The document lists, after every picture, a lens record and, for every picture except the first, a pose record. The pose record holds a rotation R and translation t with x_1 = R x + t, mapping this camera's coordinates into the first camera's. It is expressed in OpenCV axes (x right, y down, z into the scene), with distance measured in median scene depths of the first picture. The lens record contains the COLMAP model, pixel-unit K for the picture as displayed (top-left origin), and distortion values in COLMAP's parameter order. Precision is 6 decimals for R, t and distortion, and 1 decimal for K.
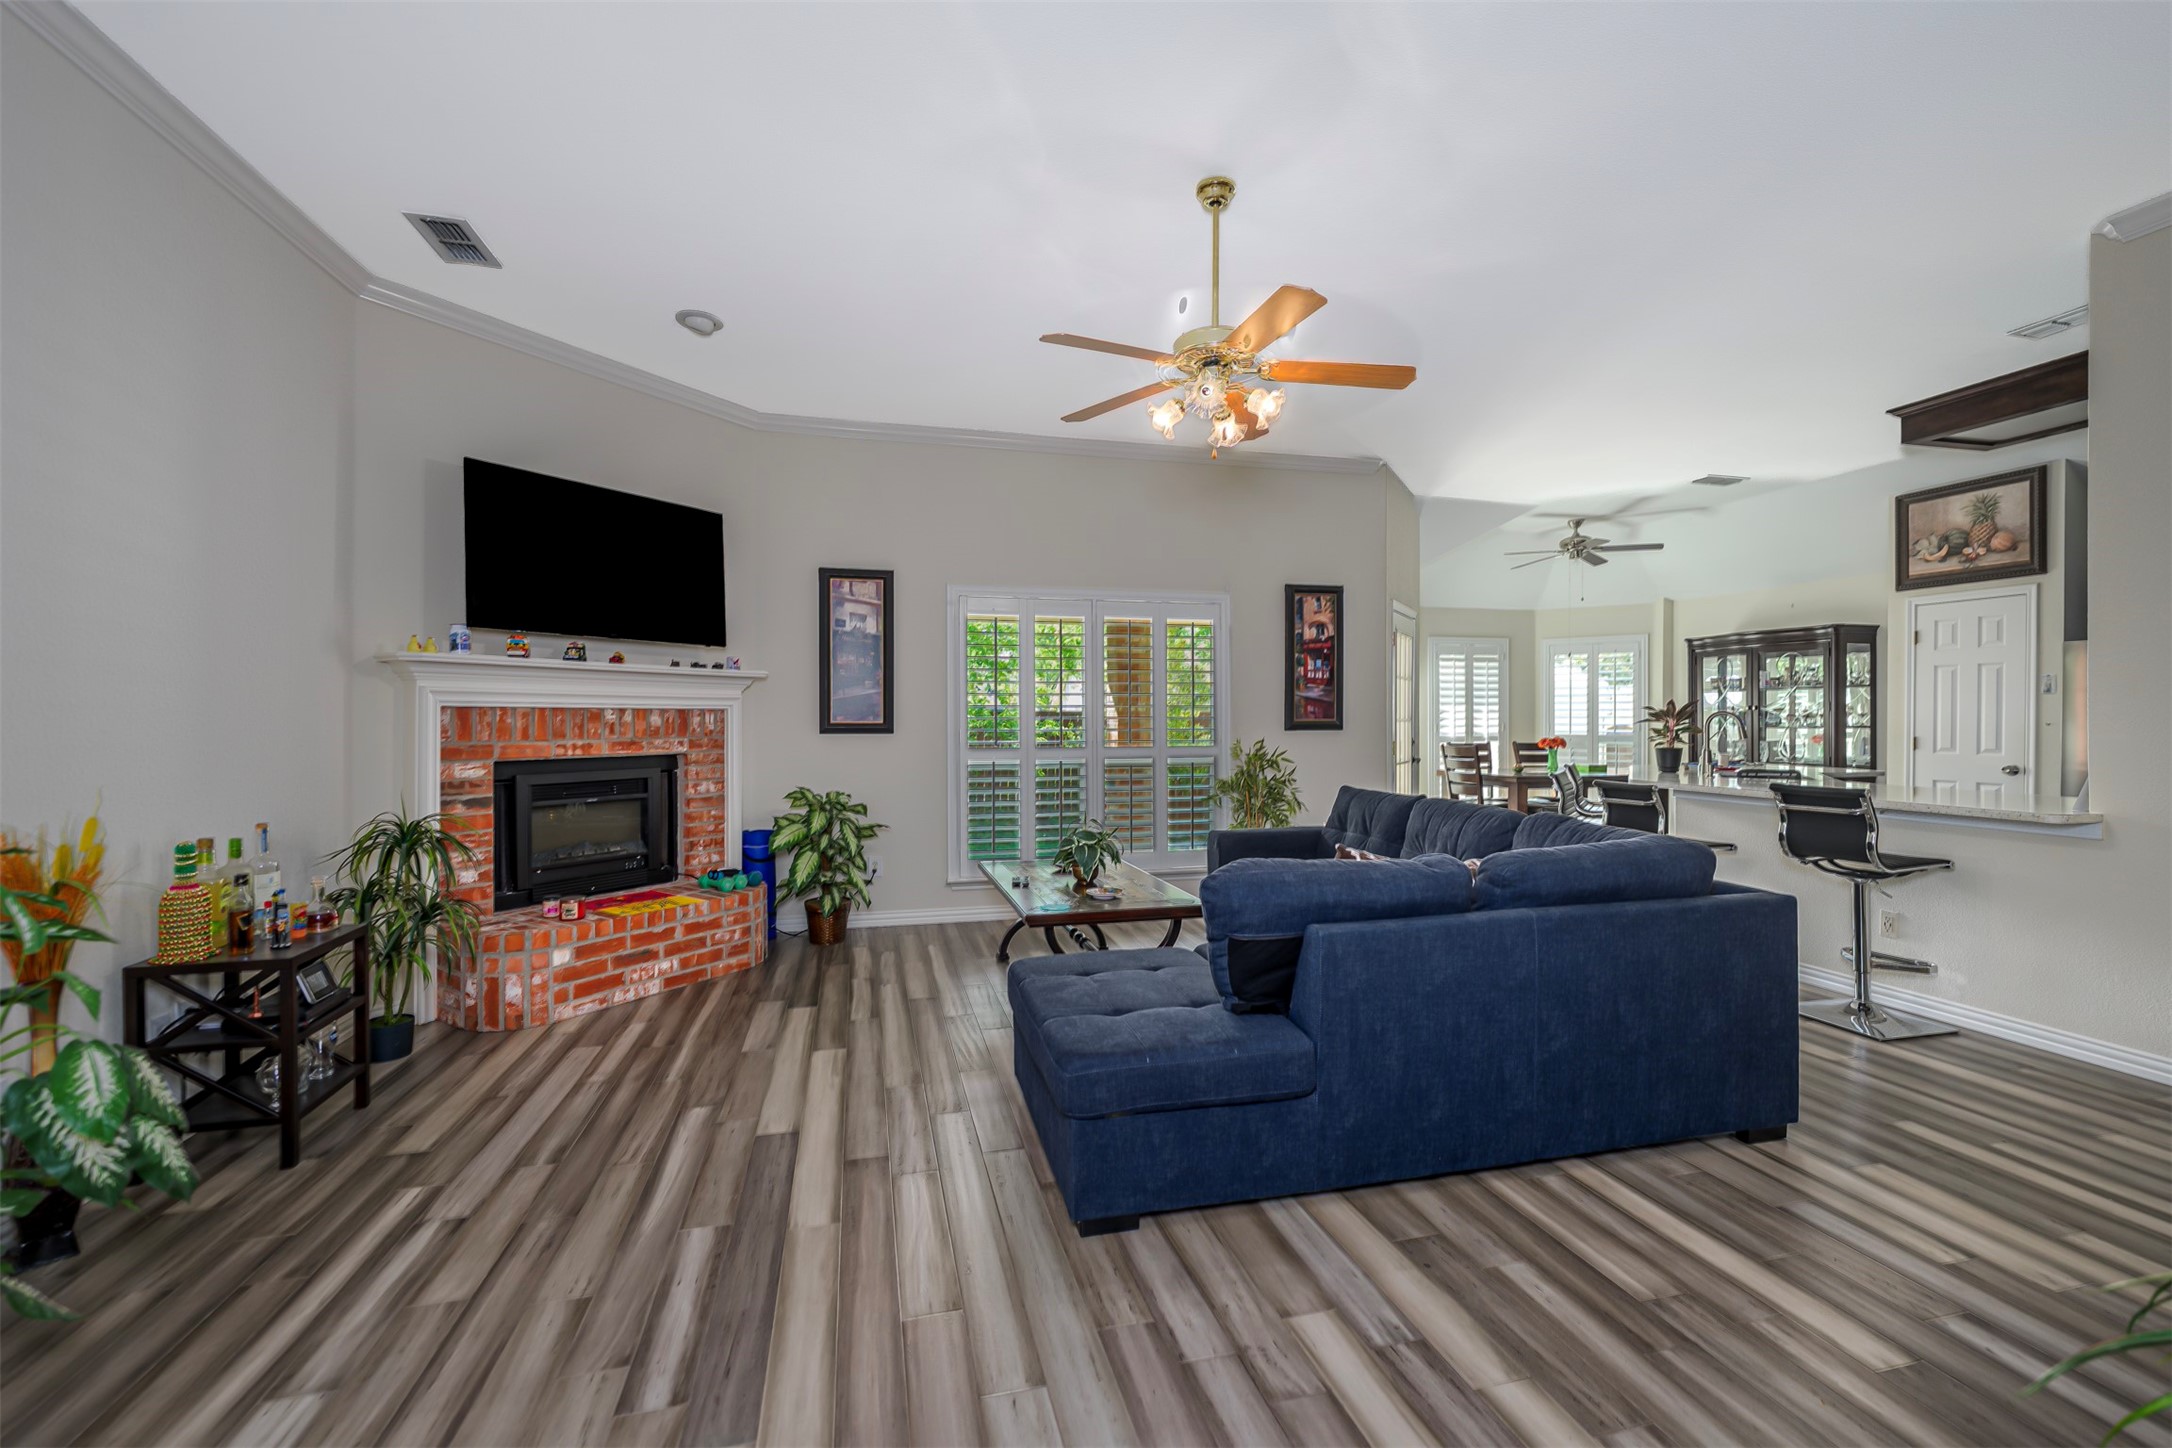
lens RADIAL K [[924.3, 0, 1033.8], [0, 924.3, 725.0], [0, 0, 1]] dist [-0.000049, -0.000250]
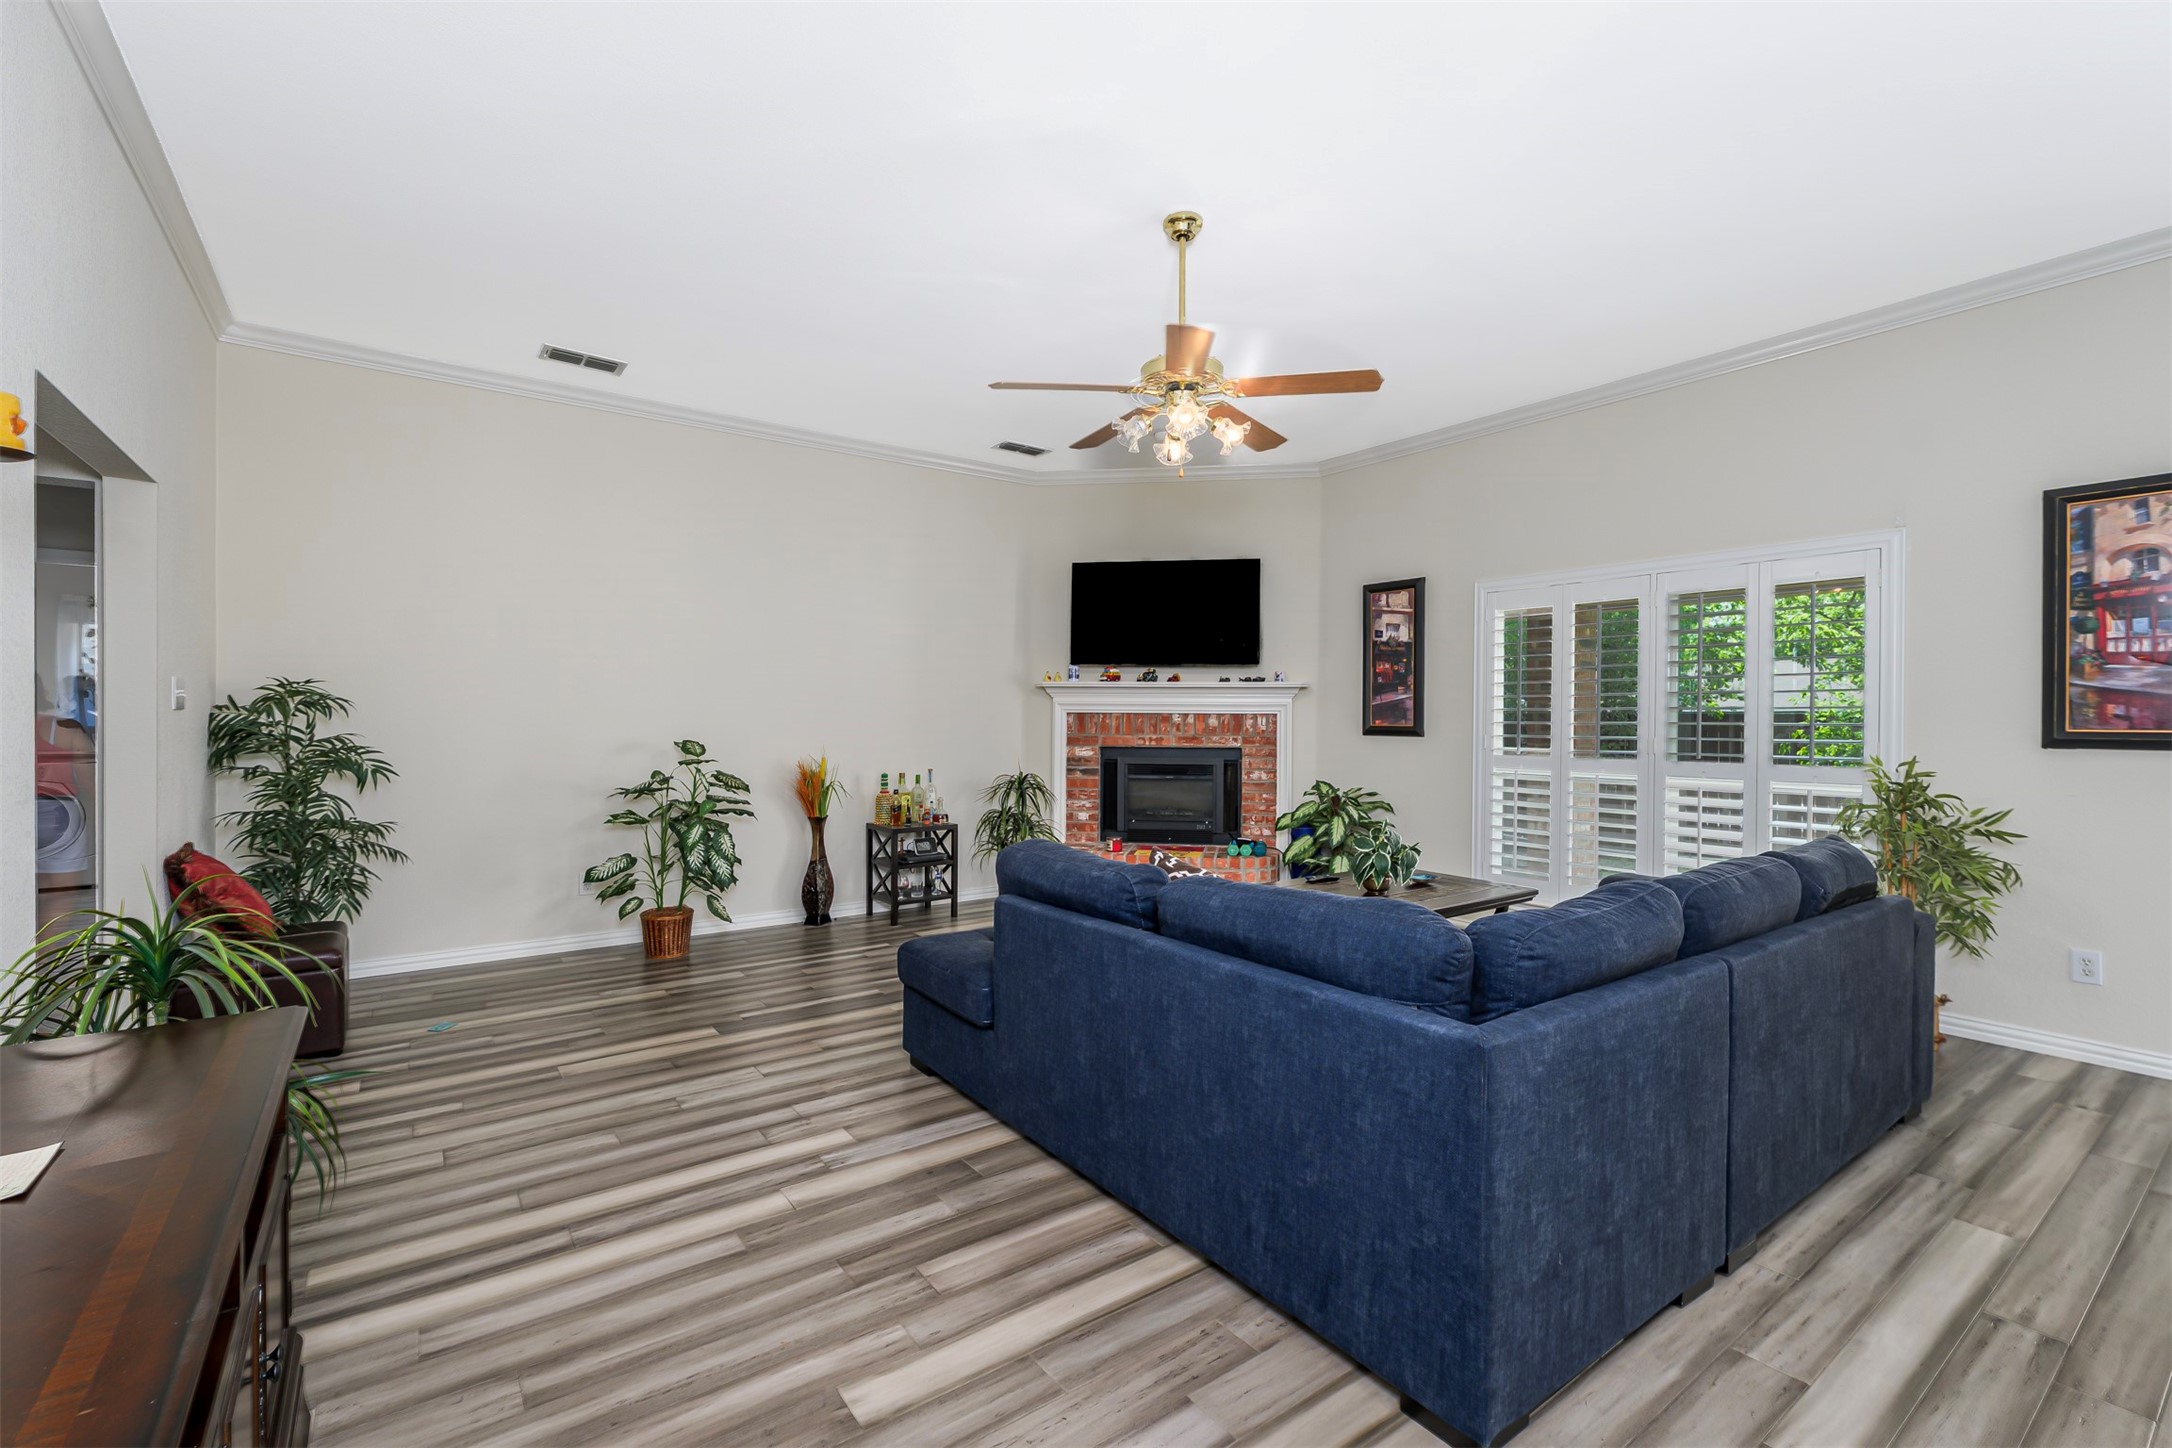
lens RADIAL K [[869.1, 0, 1086.0], [0, 869.1, 724.0], [0, 0, 1]] dist [0.001255, 0.000032]
pose [[0.410396, 0.007817, -0.911874, 0.748601], [-0.013264, 0.999909, 0.002602, -0.003406], [0.911811, 0.011028, 0.410462, 0.346508]]
